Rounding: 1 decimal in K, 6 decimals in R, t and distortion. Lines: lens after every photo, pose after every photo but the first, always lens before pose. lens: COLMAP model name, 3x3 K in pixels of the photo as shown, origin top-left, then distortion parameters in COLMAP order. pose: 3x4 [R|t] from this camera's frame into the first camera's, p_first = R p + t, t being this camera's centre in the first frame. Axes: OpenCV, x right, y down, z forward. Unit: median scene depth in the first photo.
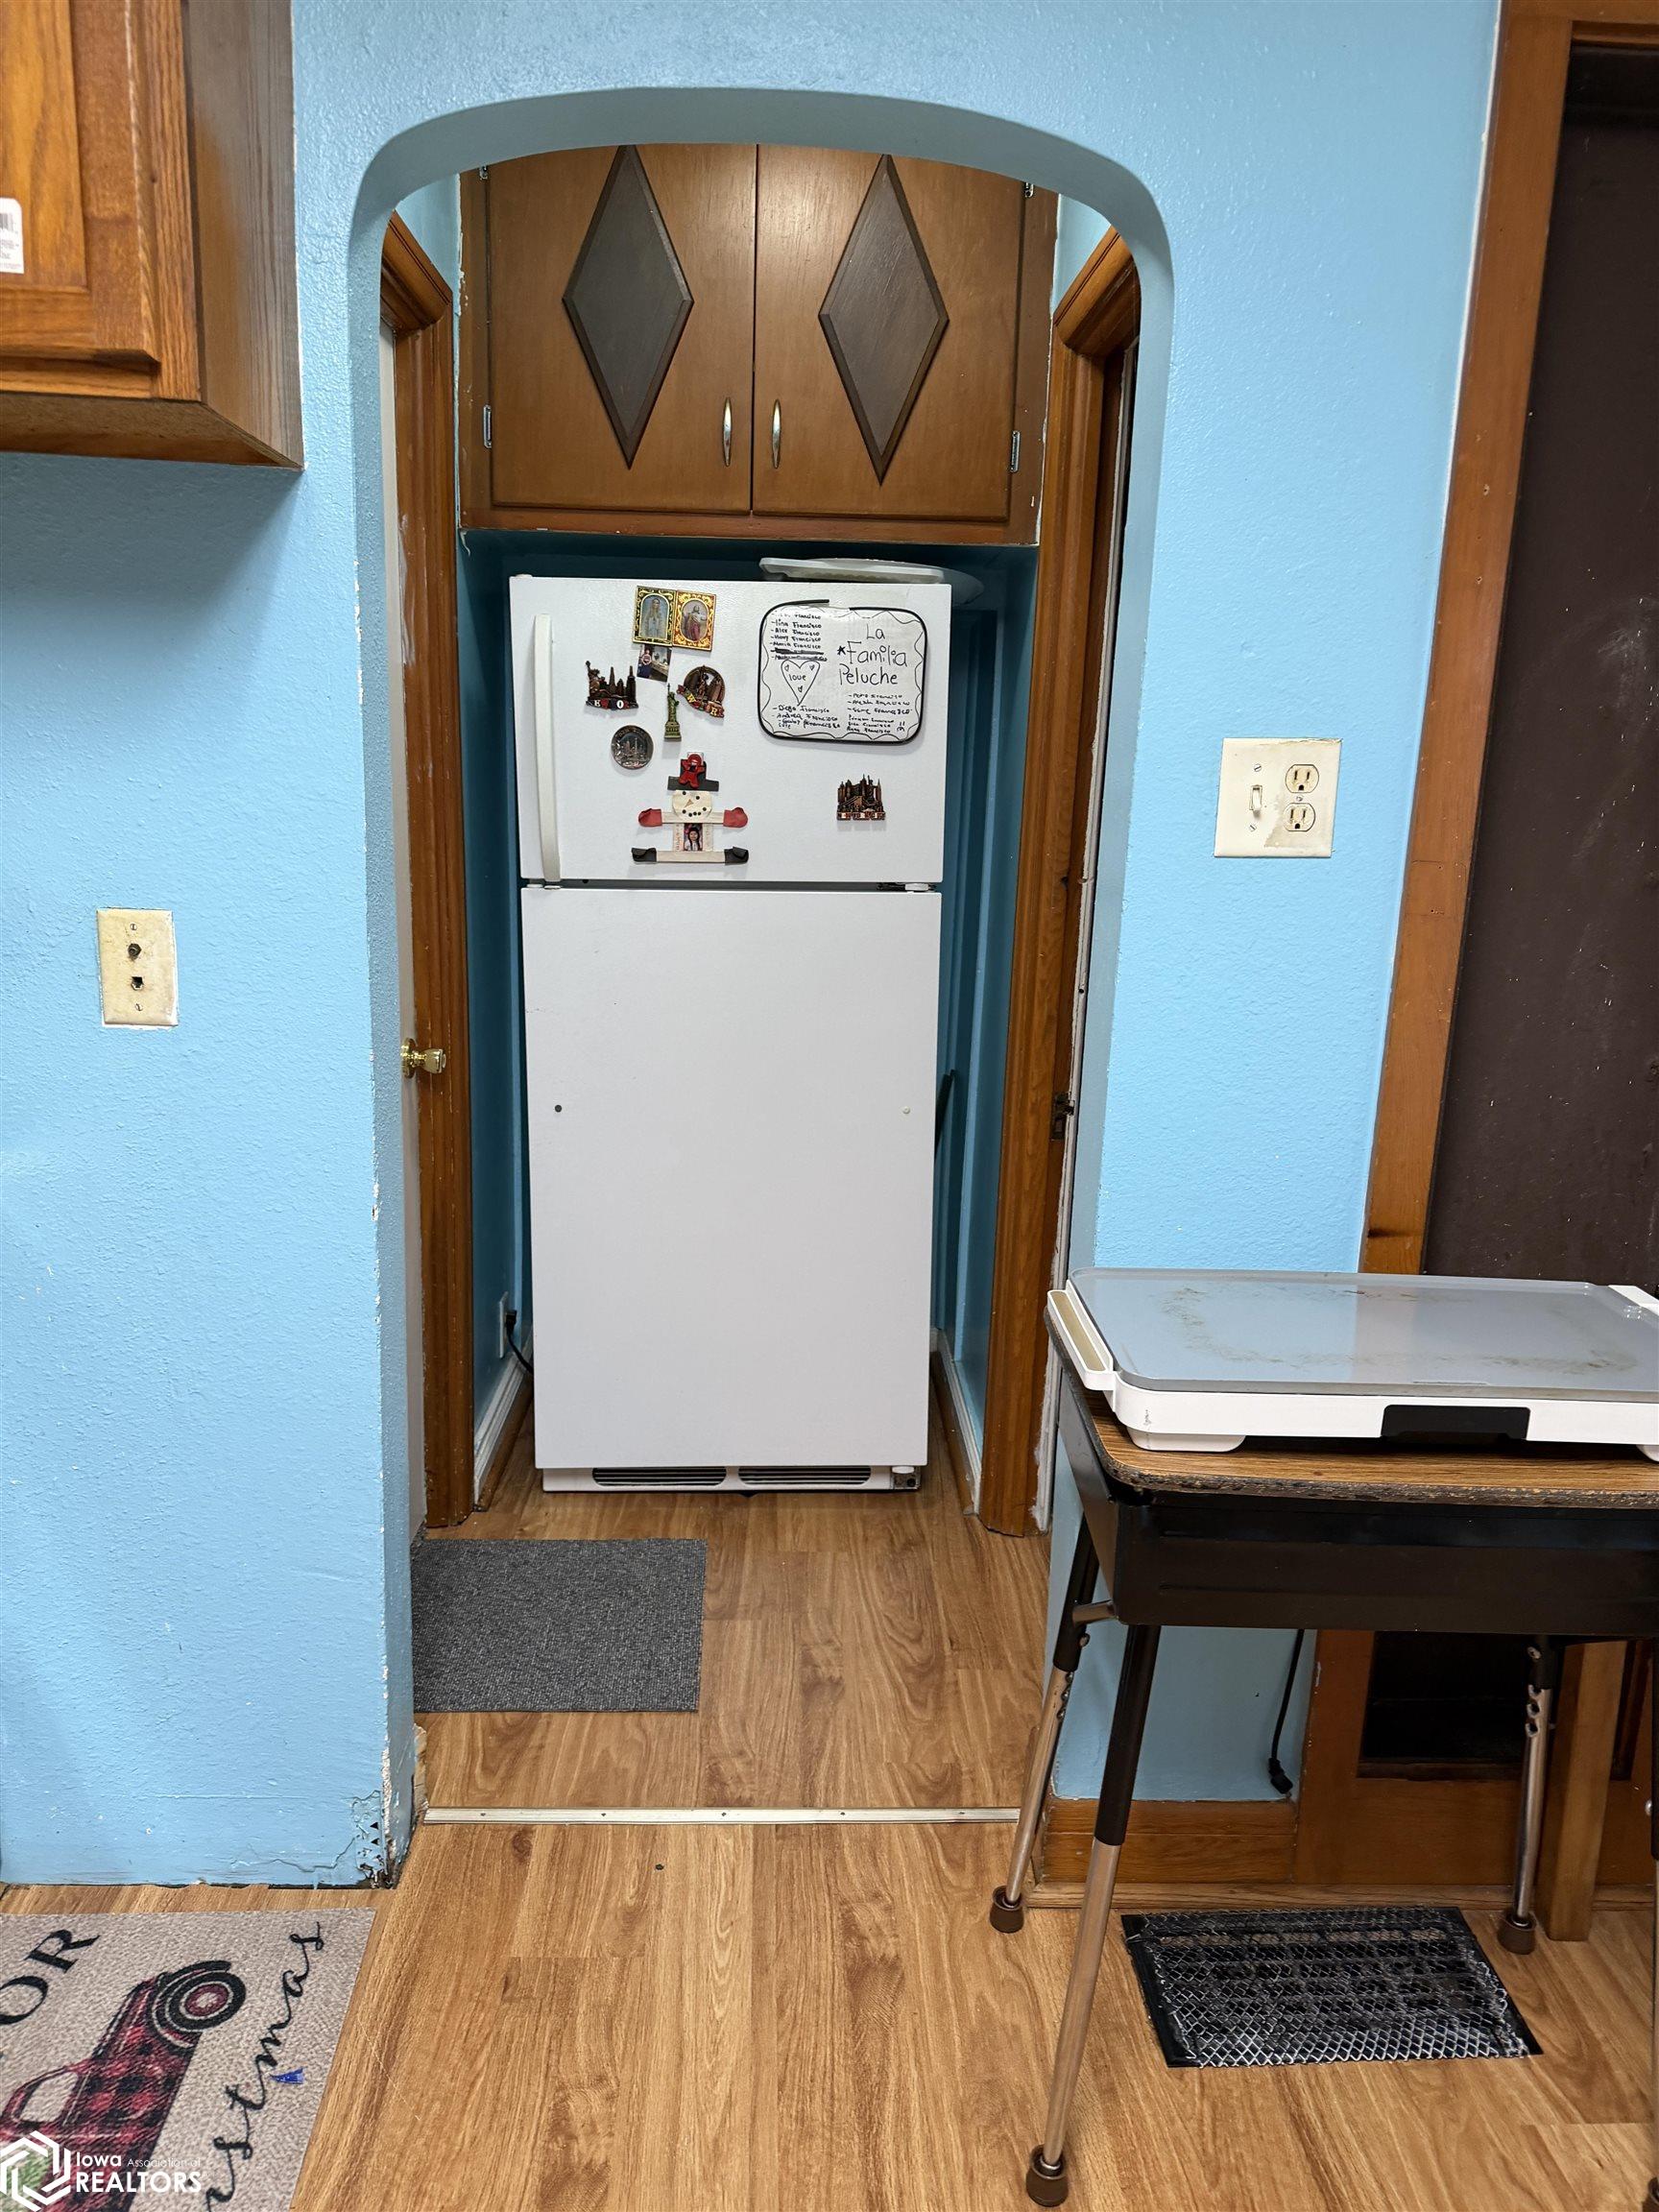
lens RADIAL K [[1548.3, 0, 806.6], [0, 1548.3, 1119.2], [0, 0, 1]] dist [0.070293, -0.074186]
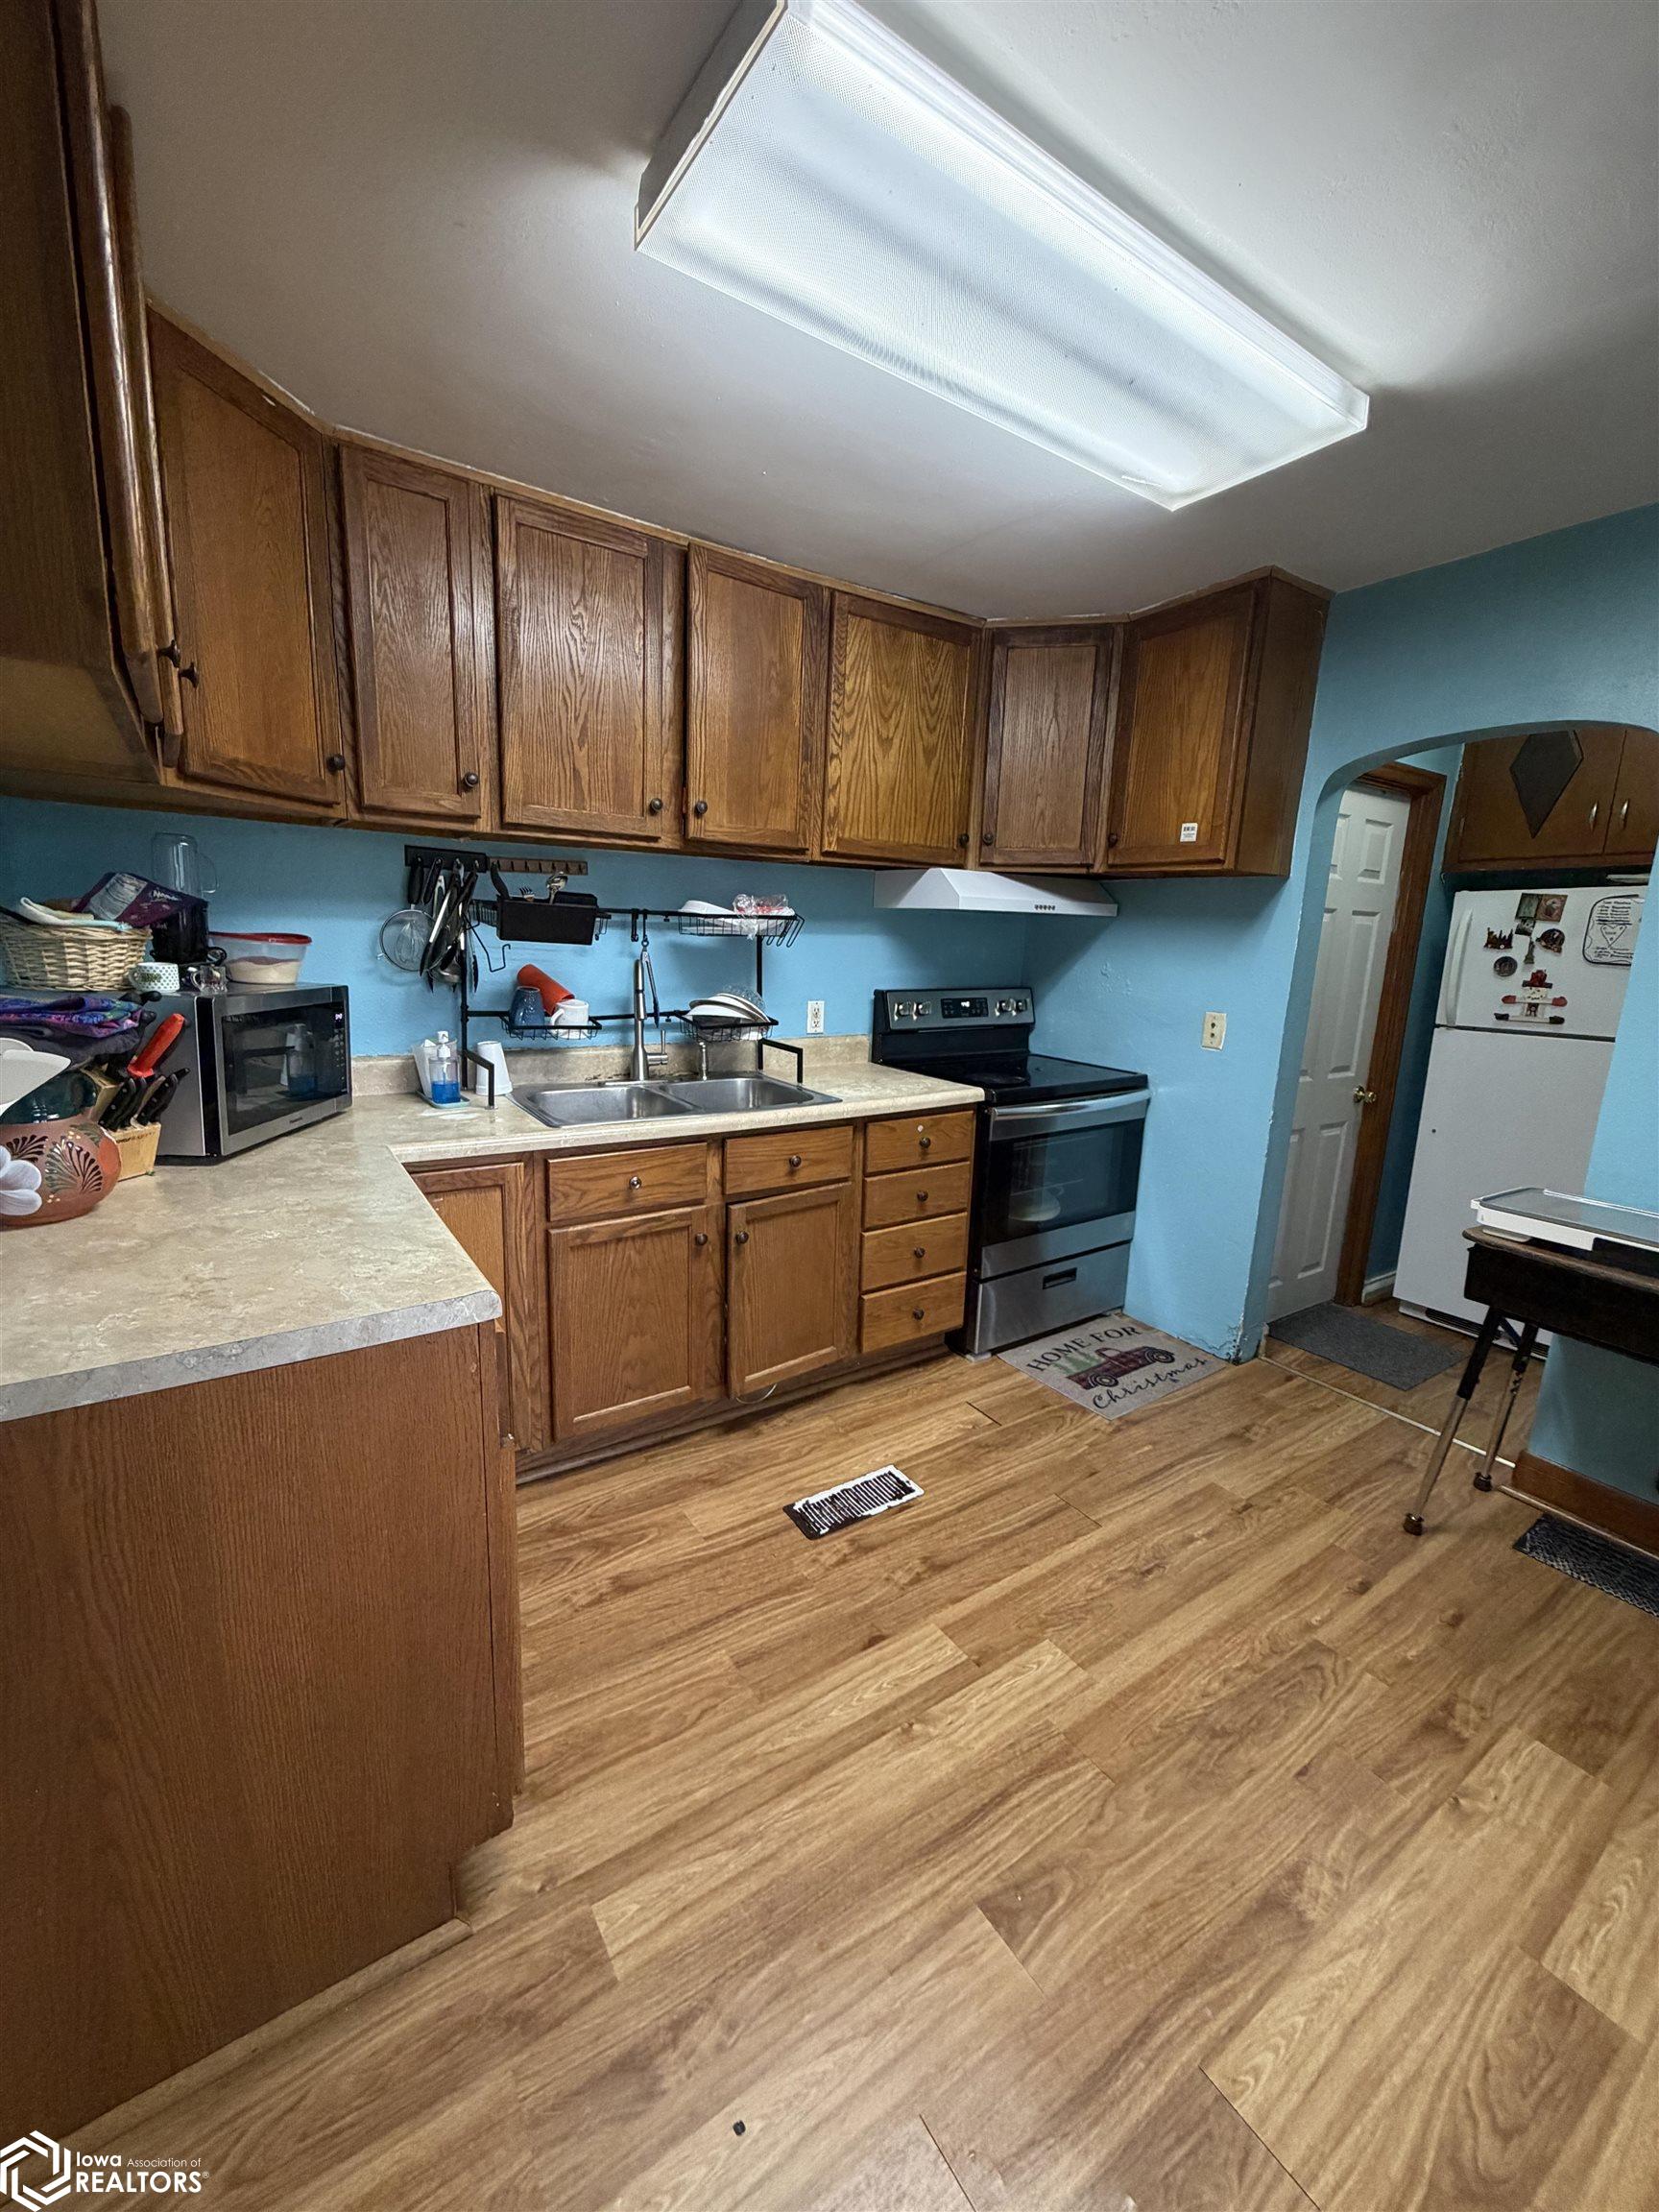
lens RADIAL K [[880.6, 0, 828.0], [0, 880.6, 1097.7], [0, 0, 1]] dist [-0.002270, 0.000791]
pose [[0.522580, 0.144558, -0.840246, 0.596886], [-0.214226, 0.976167, 0.034707, 0.123800], [0.825238, 0.161866, 0.541093, -0.516502]]
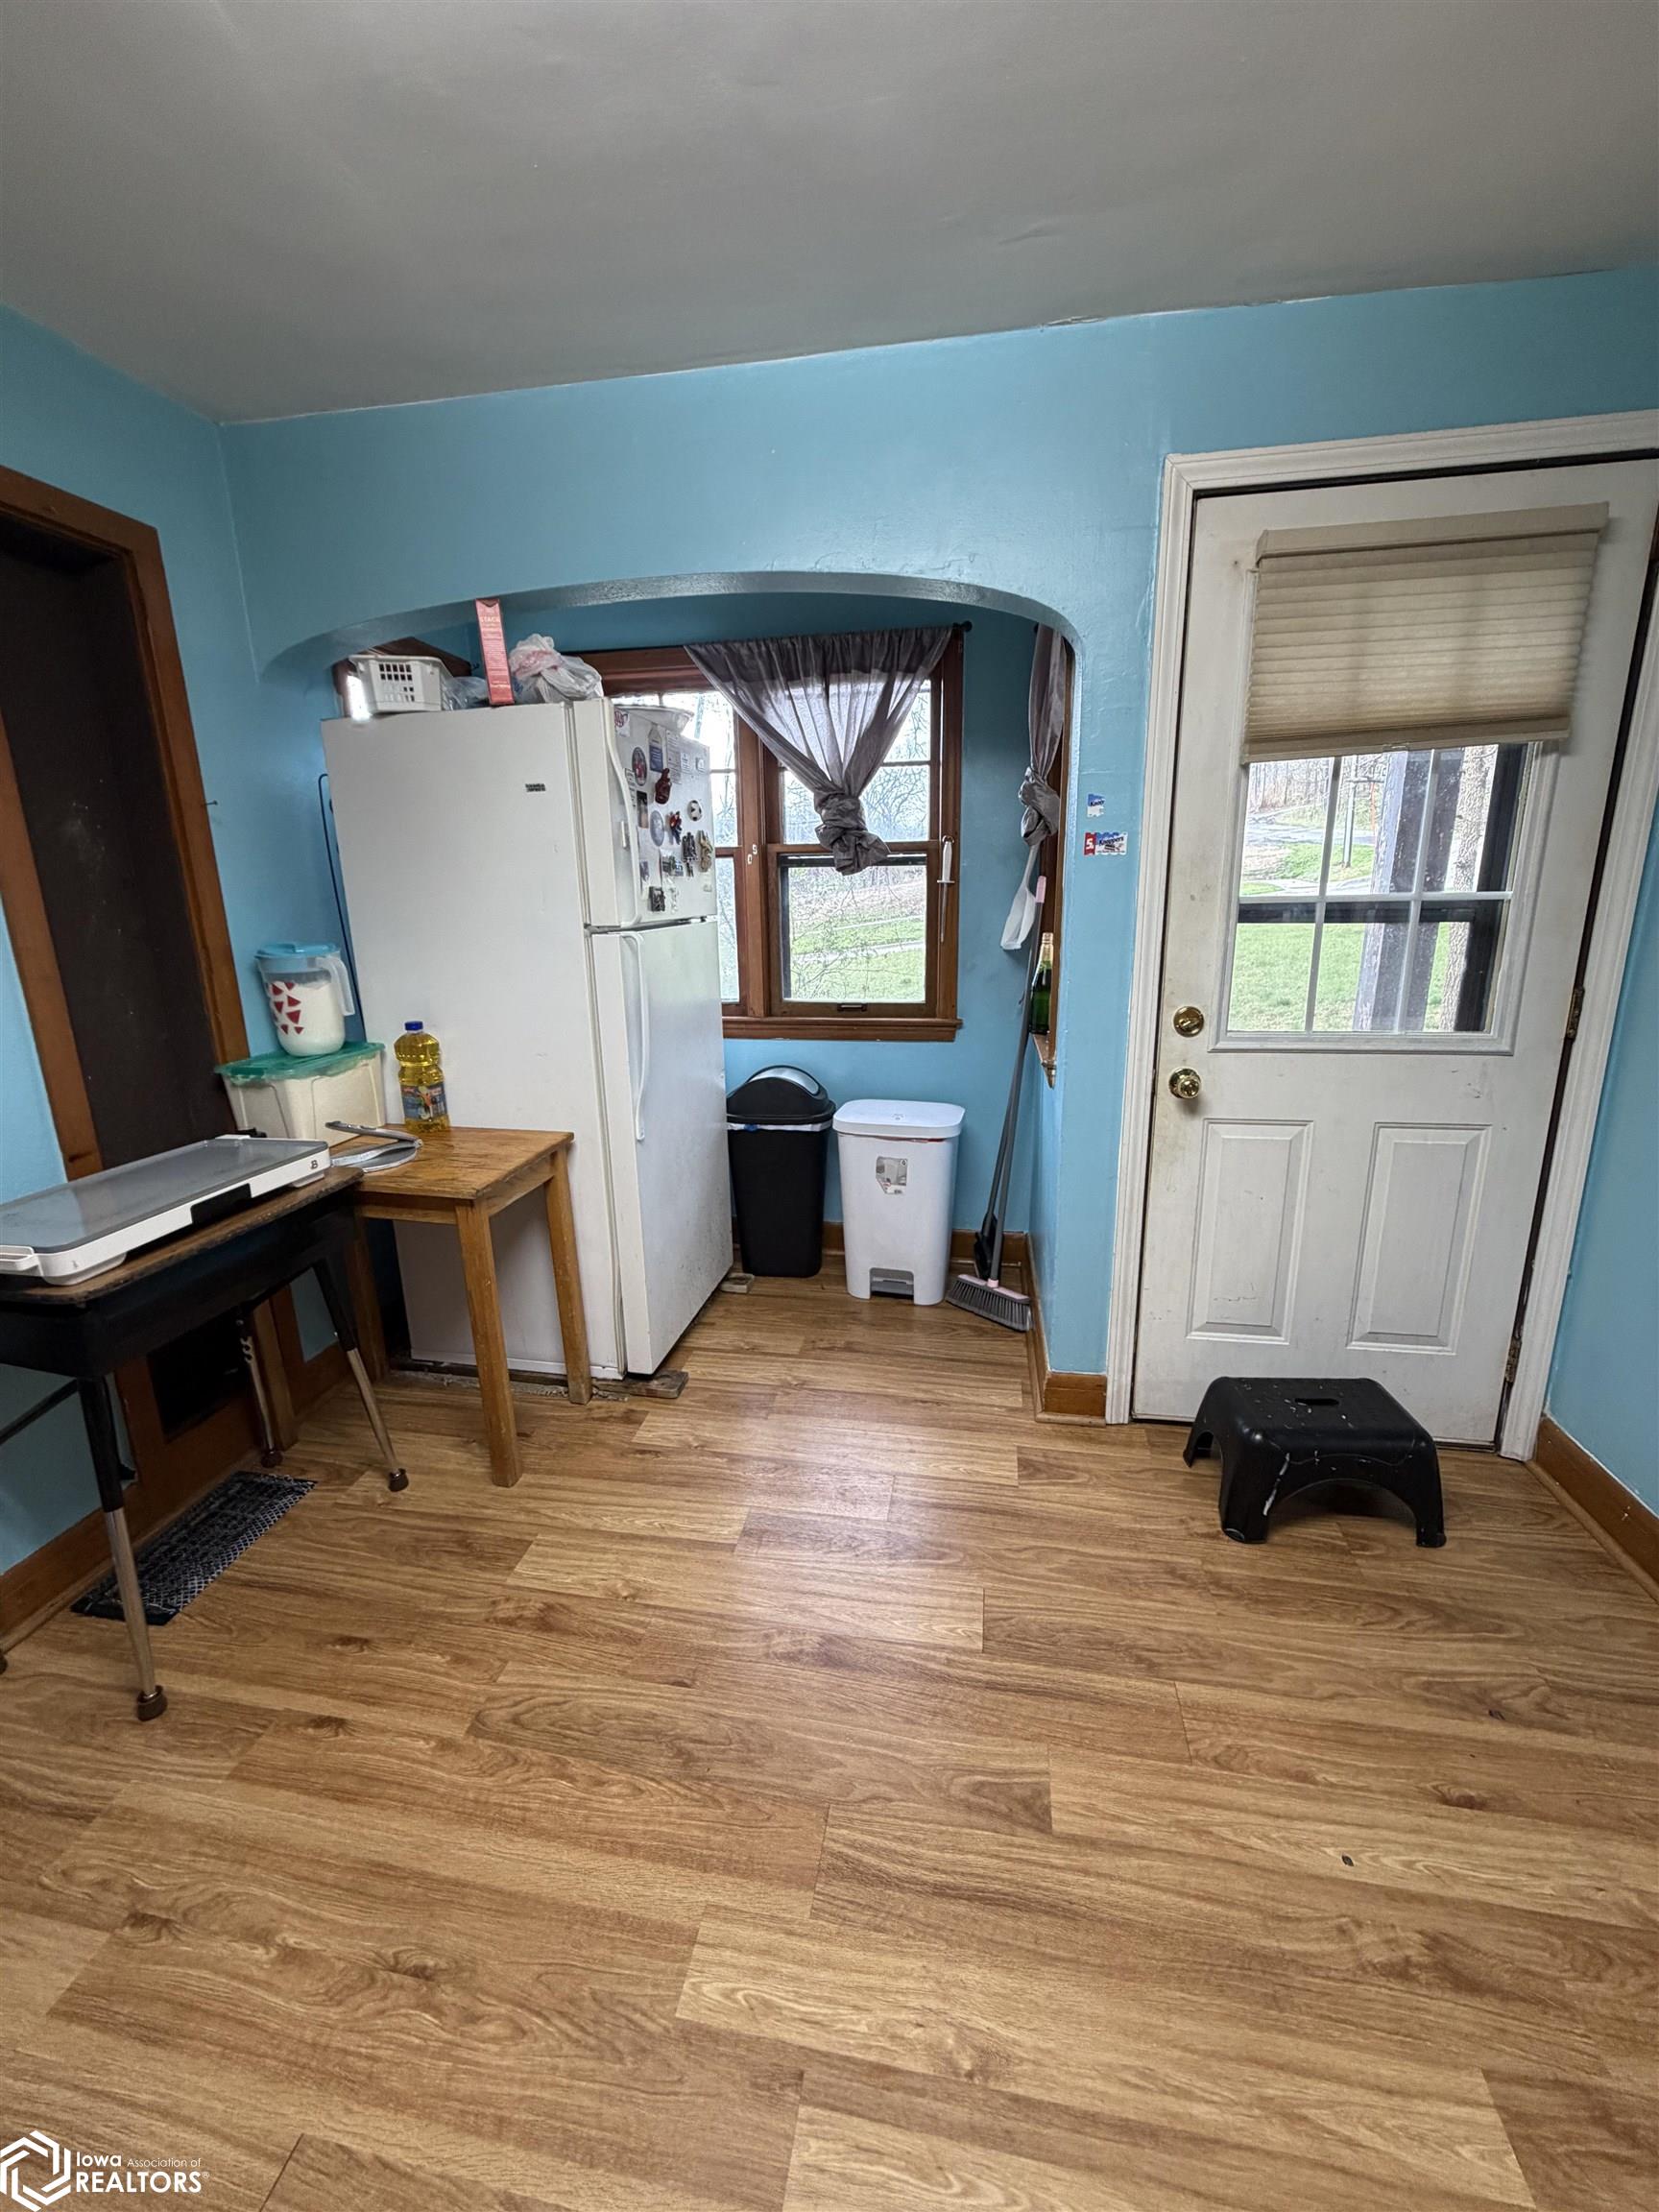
lens RADIAL K [[880.6, 0, 828.0], [0, 880.6, 1097.7], [0, 0, 1]] dist [-0.002270, 0.000791]
pose [[0.217488, -0.265090, 0.939375, -0.338194], [0.245914, 0.946249, 0.210095, 0.008059], [-0.944577, 0.185312, 0.270987, -0.085006]]
